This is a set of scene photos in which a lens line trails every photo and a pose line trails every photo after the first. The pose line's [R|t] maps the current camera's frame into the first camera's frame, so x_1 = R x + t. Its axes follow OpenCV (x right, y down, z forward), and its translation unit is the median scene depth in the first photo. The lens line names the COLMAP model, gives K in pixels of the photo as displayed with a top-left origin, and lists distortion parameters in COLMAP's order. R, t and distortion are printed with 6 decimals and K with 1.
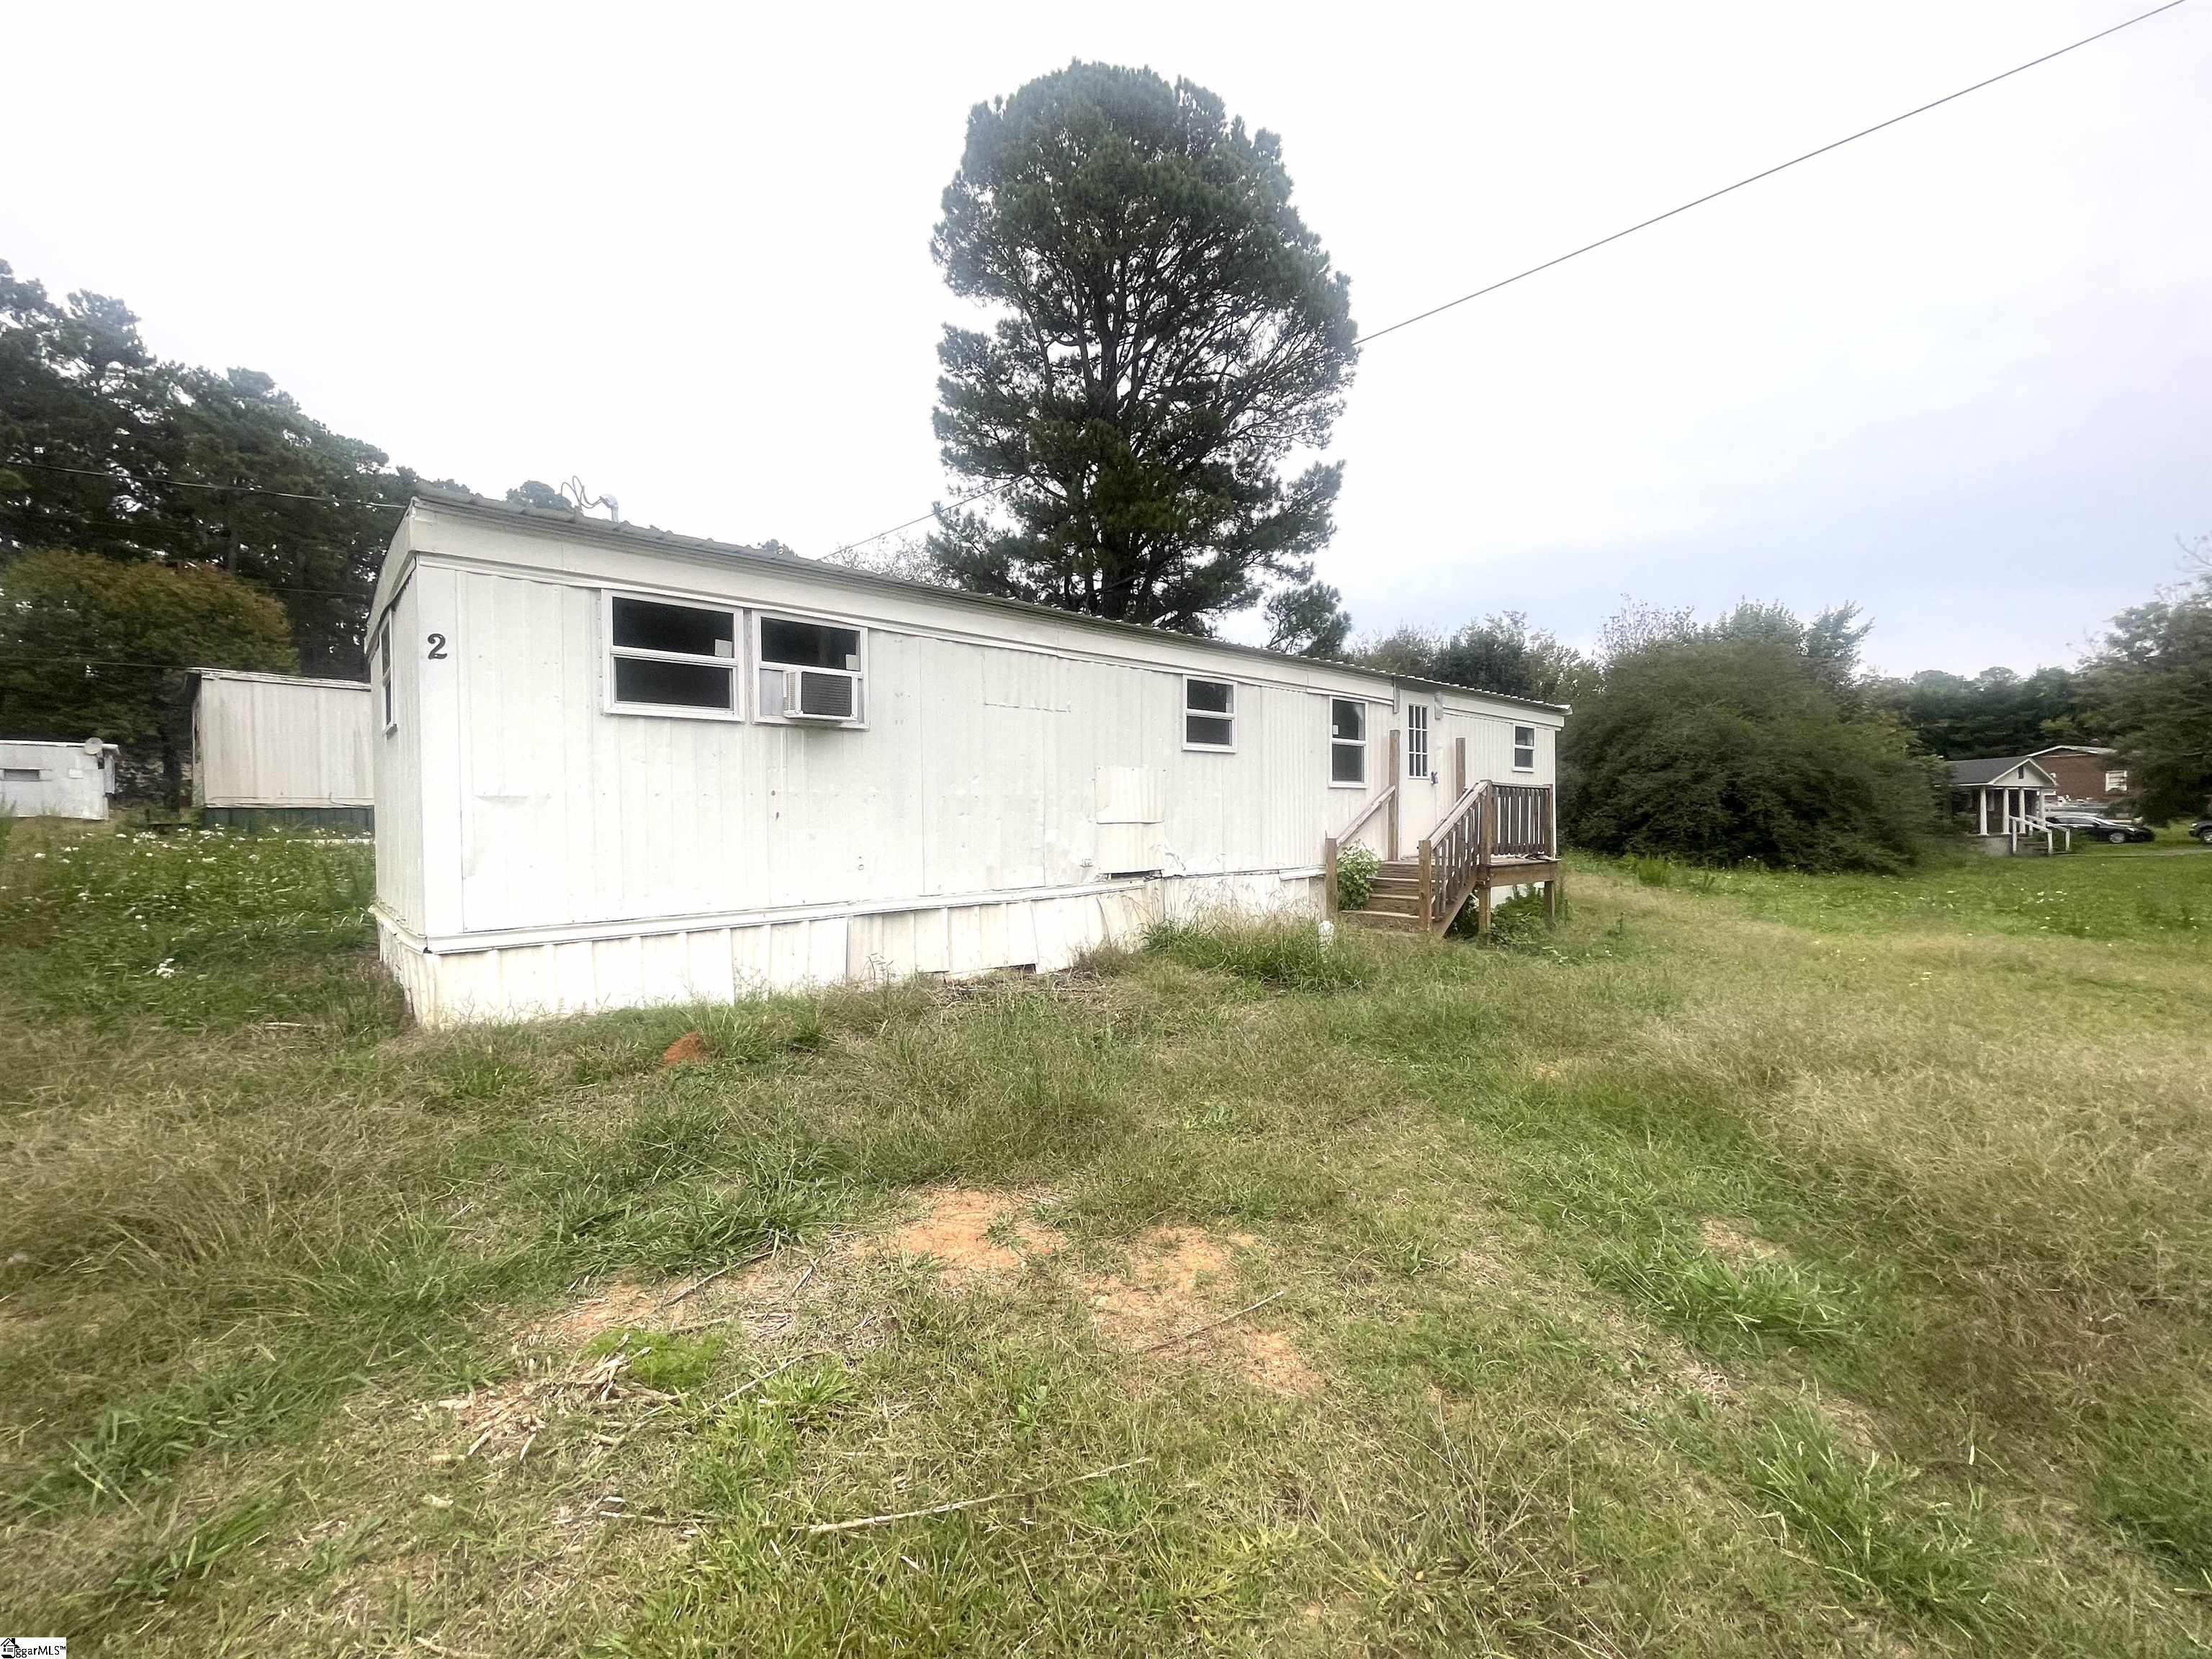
lens RADIAL K [[894.6, 0, 1107.7], [0, 894.6, 829.3], [0, 0, 1]] dist [-0.003970, 0.000872]
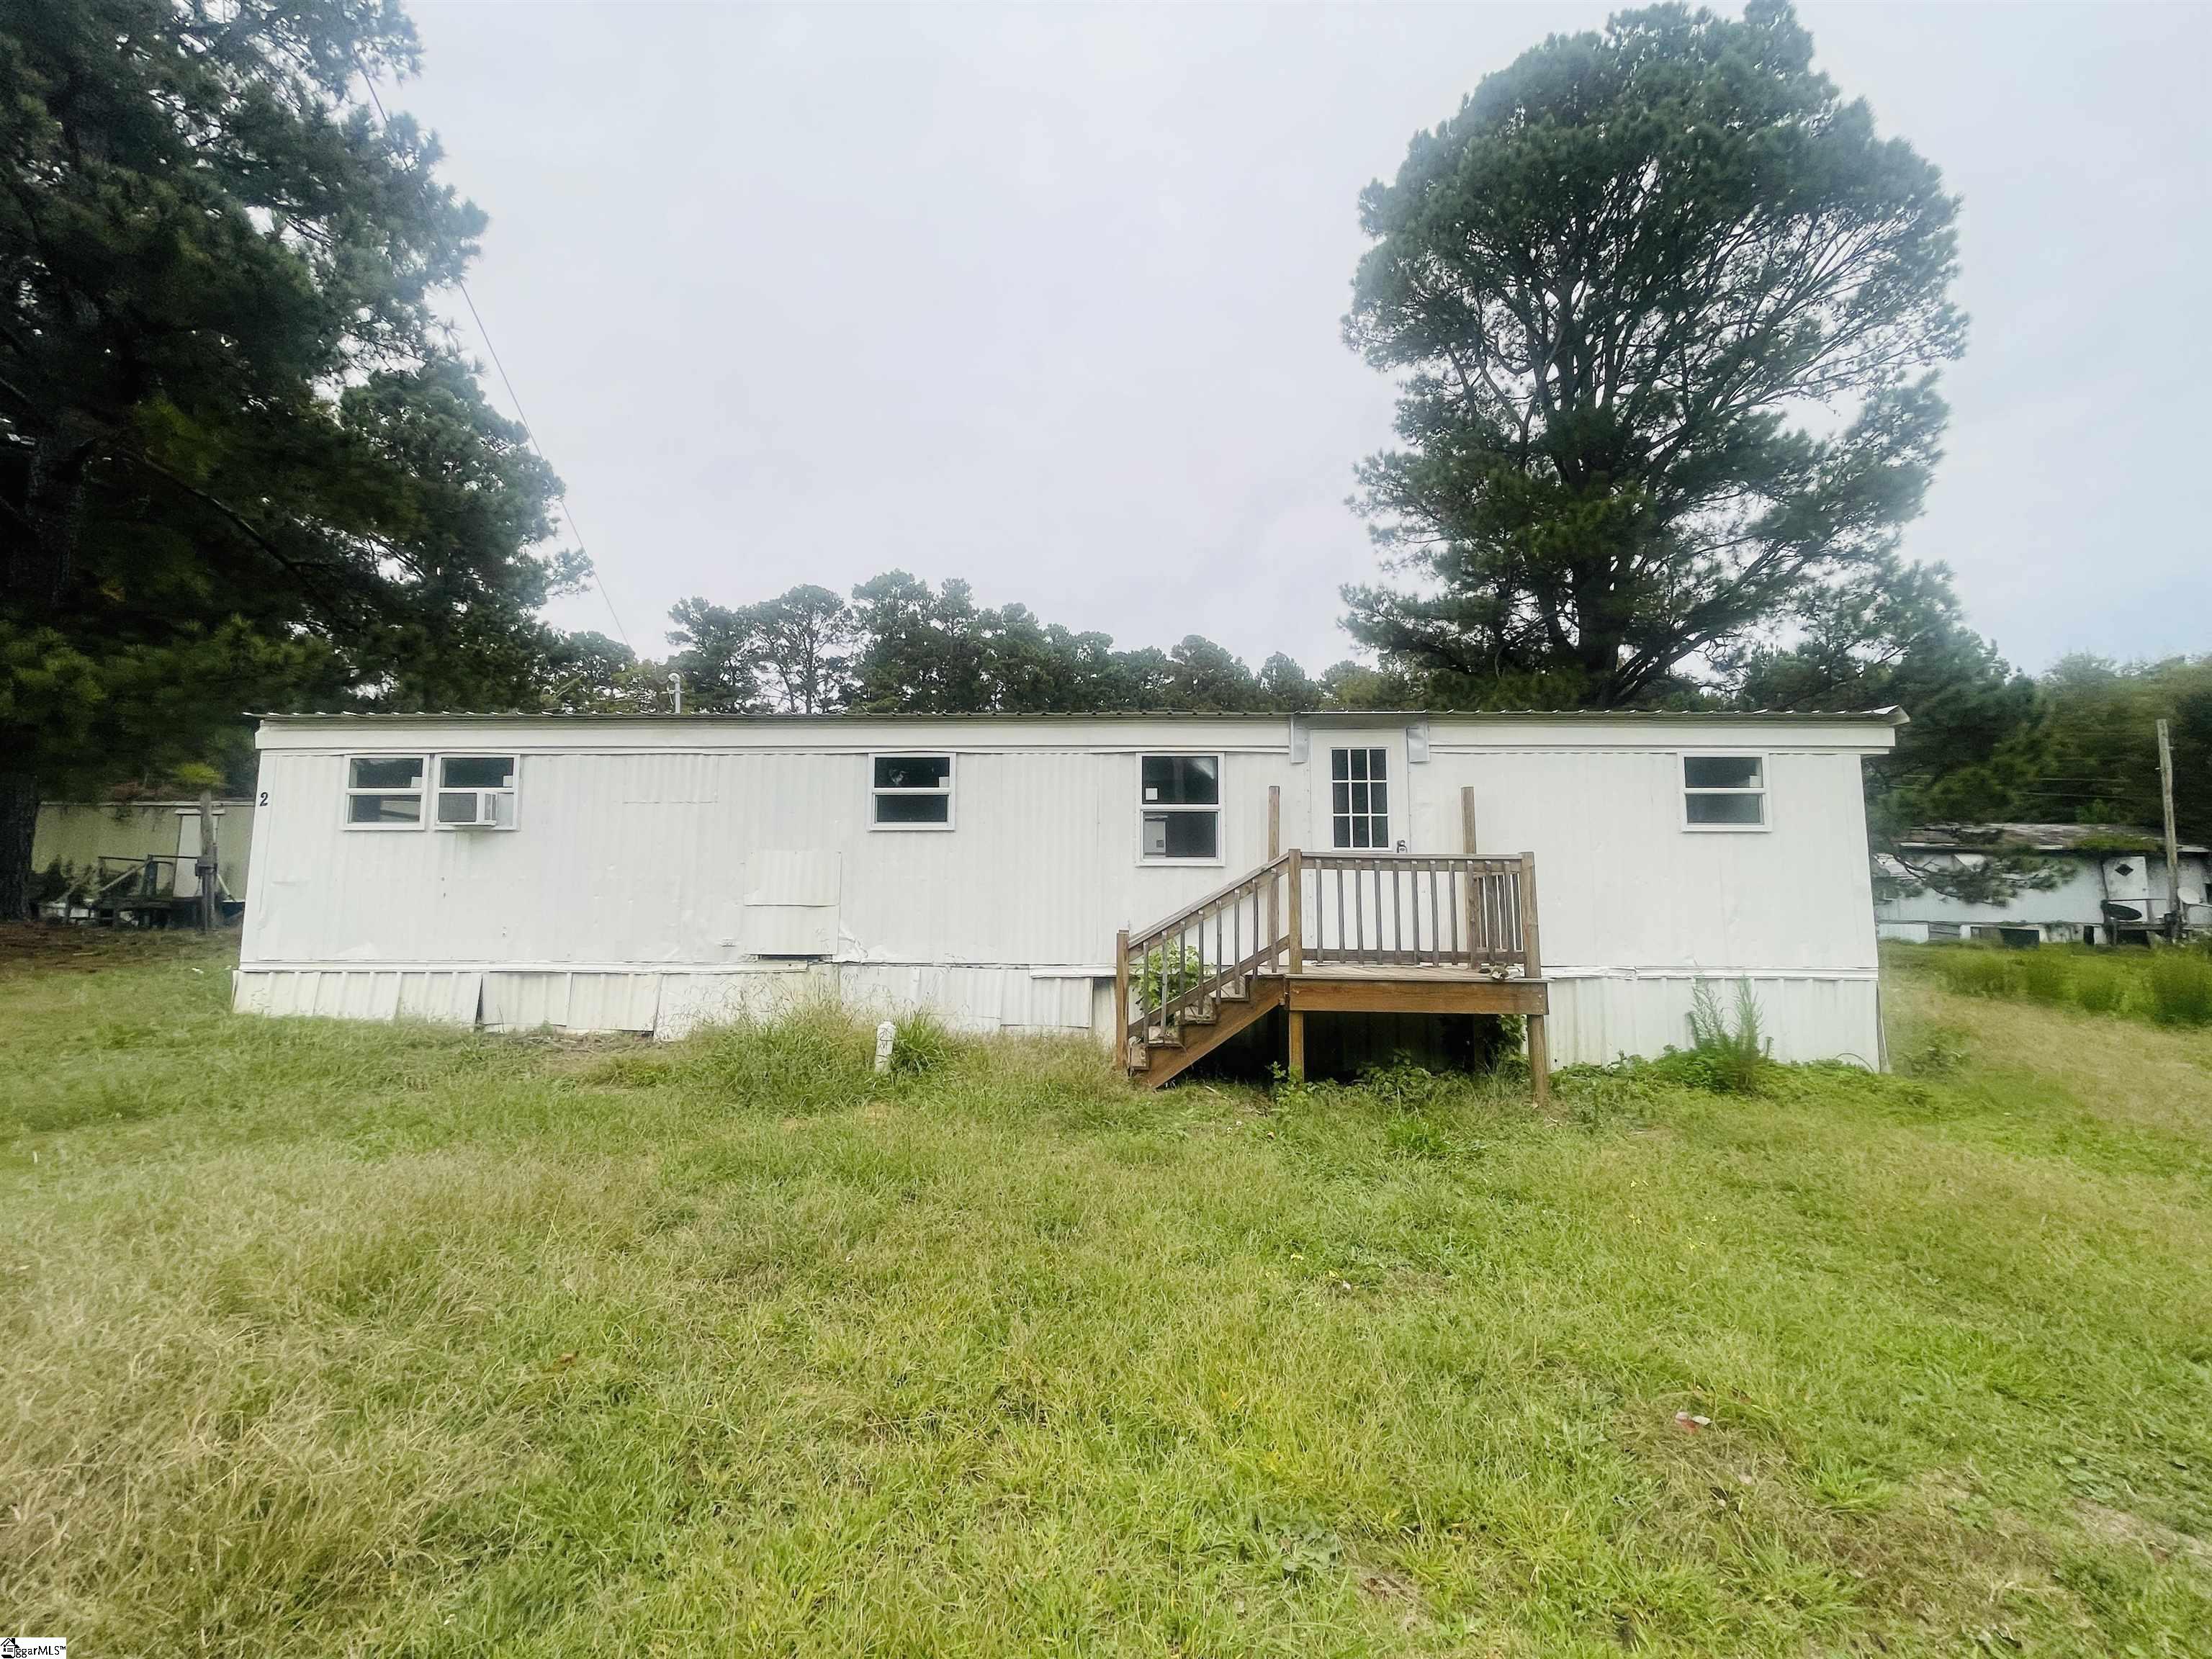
lens RADIAL K [[894.6, 0, 1100.0], [0, 894.6, 830.1], [0, 0, 1]] dist [-0.003970, 0.000872]
pose [[0.717273, -0.053540, -0.694732, 0.277400], [-0.020876, 0.994945, -0.098228, -0.000109], [0.696480, 0.084960, 0.712529, 0.145283]]
